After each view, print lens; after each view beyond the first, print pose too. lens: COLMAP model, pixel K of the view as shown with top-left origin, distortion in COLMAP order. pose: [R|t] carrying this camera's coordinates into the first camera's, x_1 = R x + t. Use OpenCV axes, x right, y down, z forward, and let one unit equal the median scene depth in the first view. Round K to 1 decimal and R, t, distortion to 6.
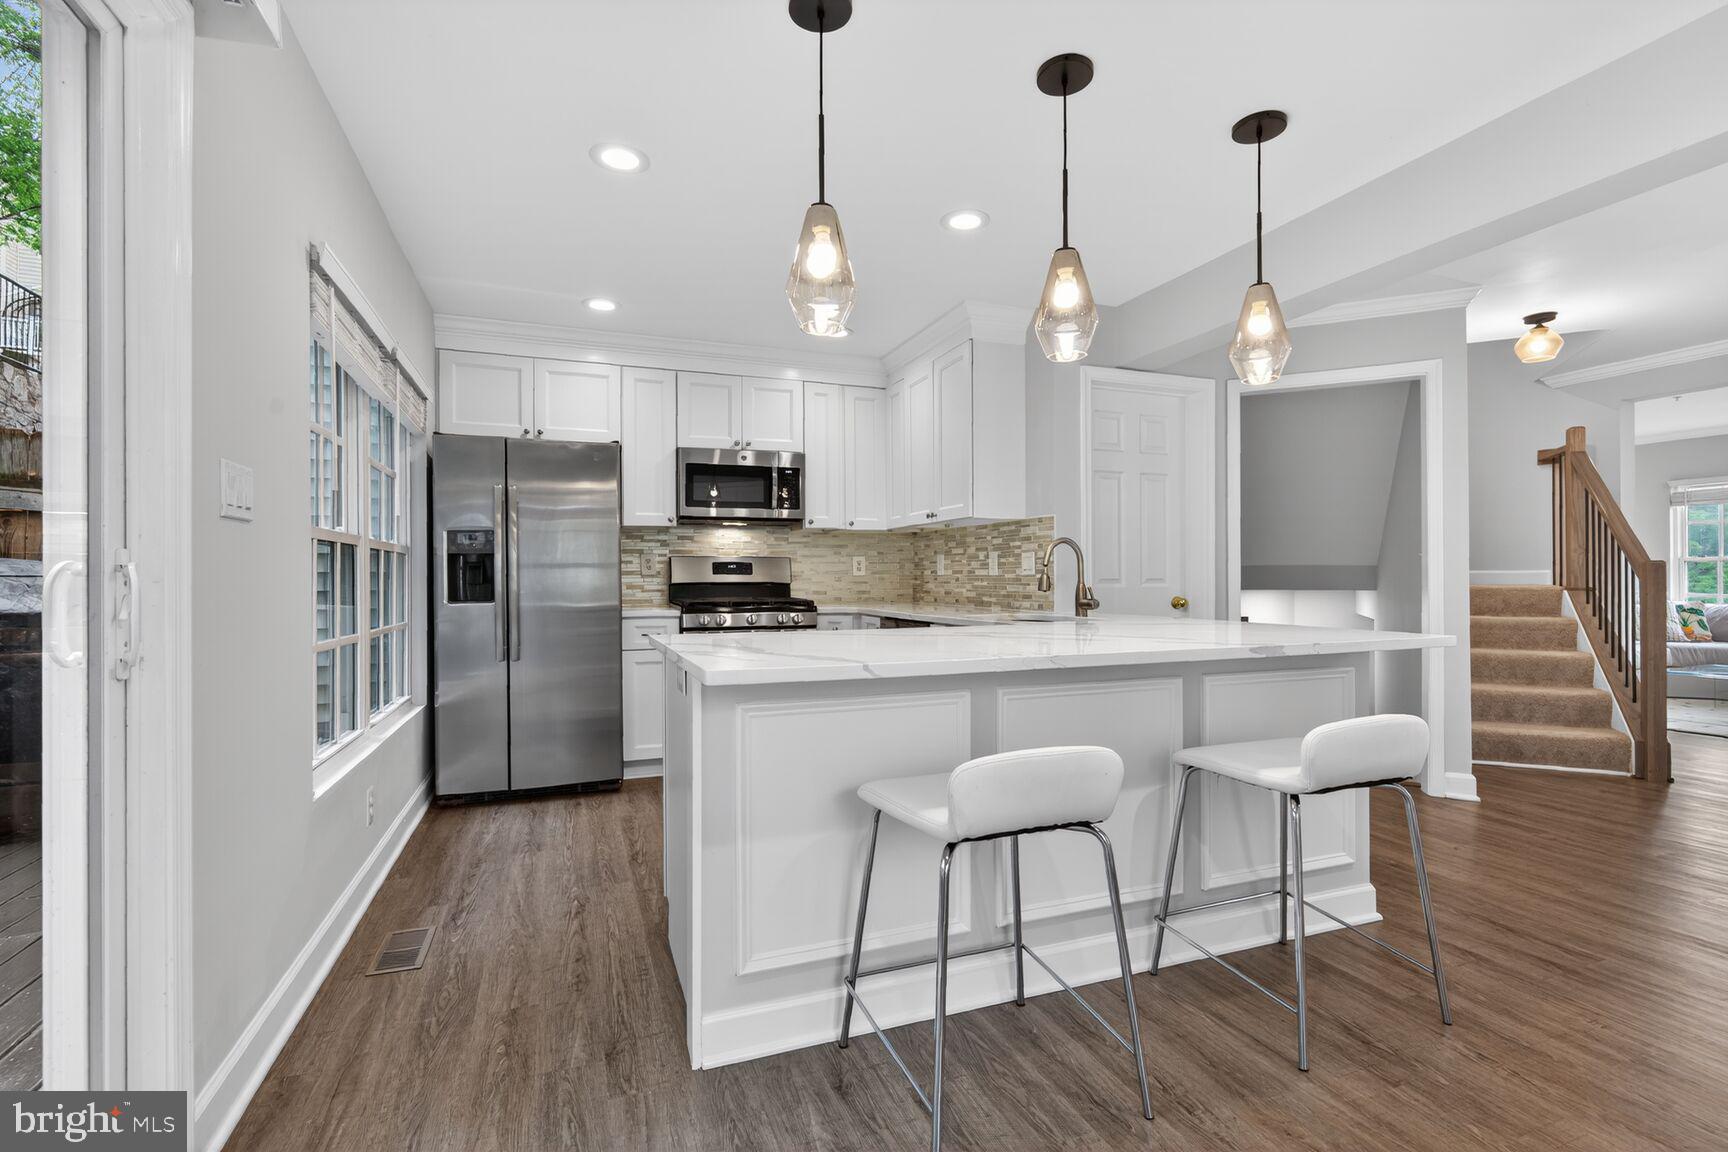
lens RADIAL K [[772.3, 0, 860.0], [0, 772.3, 585.0], [0, 0, 1]] dist [-0.004701, -0.000706]
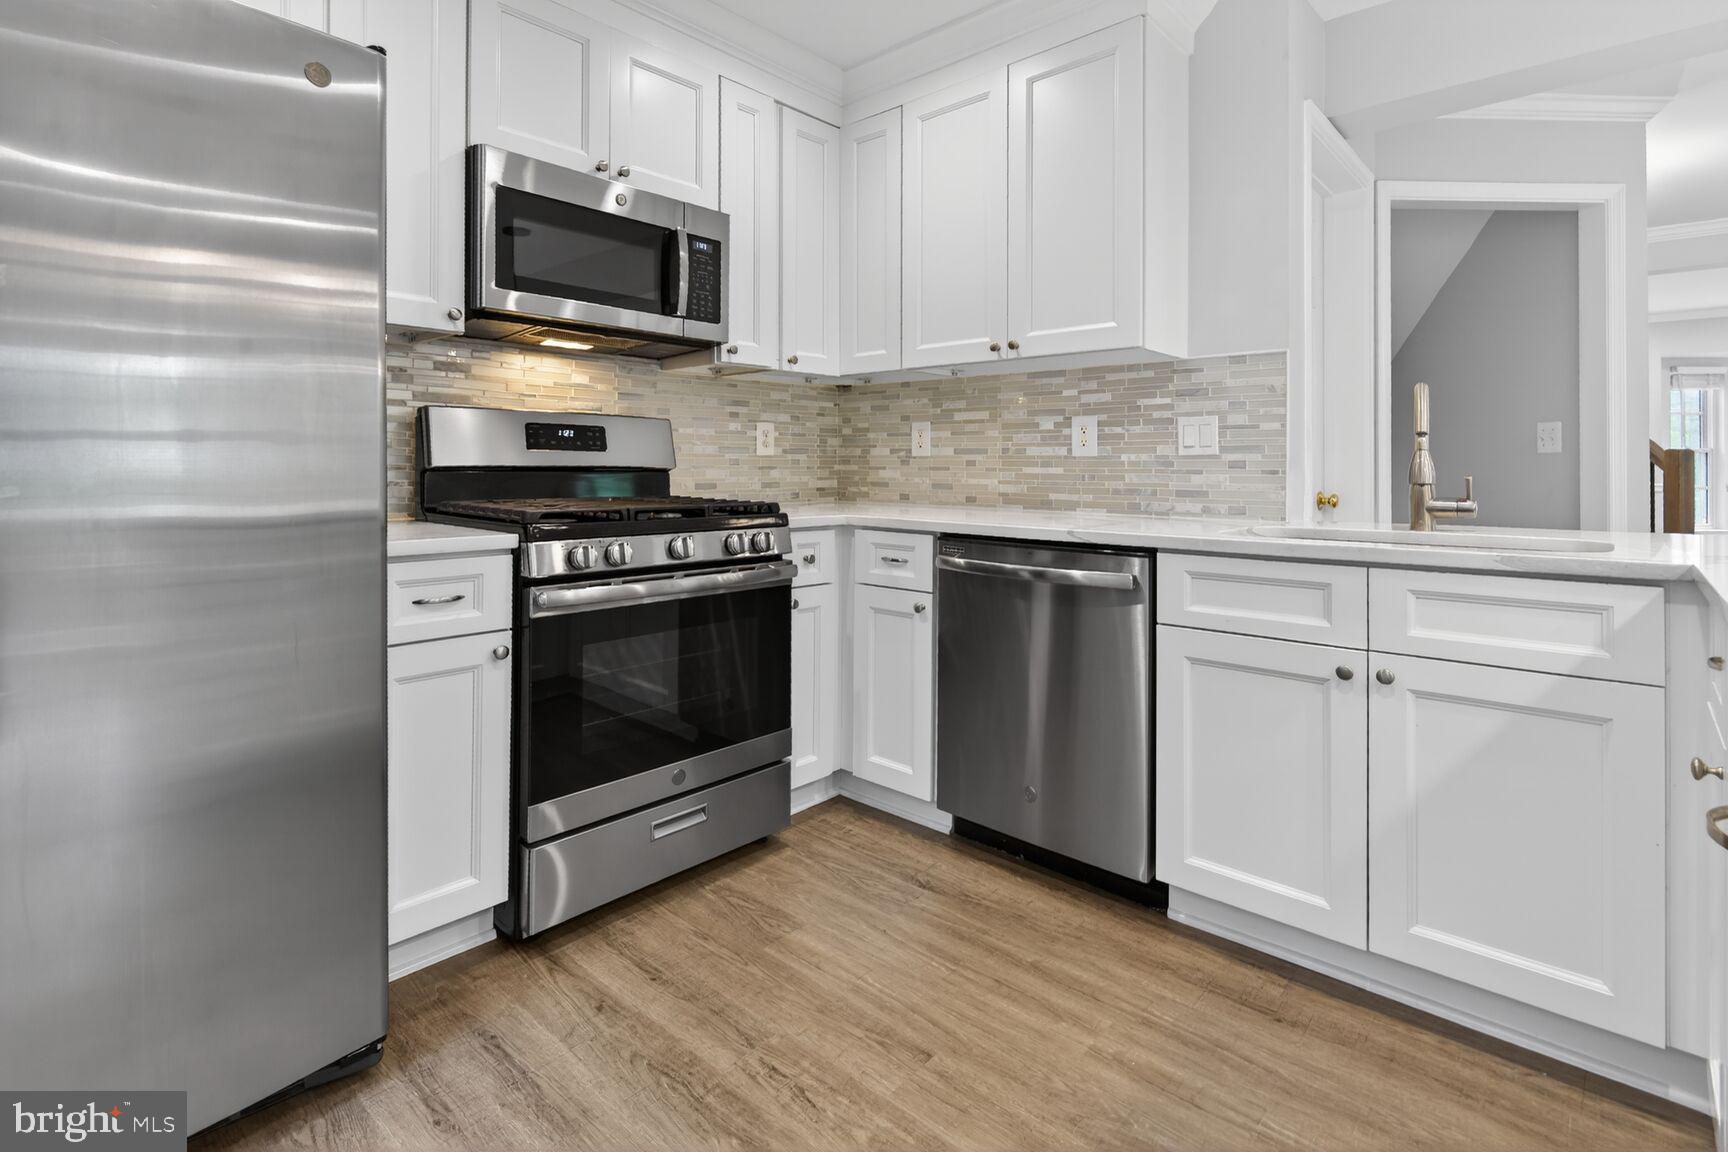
lens RADIAL K [[819.9, 0, 874.1], [0, 819.9, 473.1], [0, 0, 1]] dist [0.000546, -0.003724]
pose [[0.889458, 0.001869, 0.457013, -0.242965], [-0.001839, 0.999998, -0.000512, 0.000822], [-0.457013, -0.000385, 0.889460, 0.496449]]
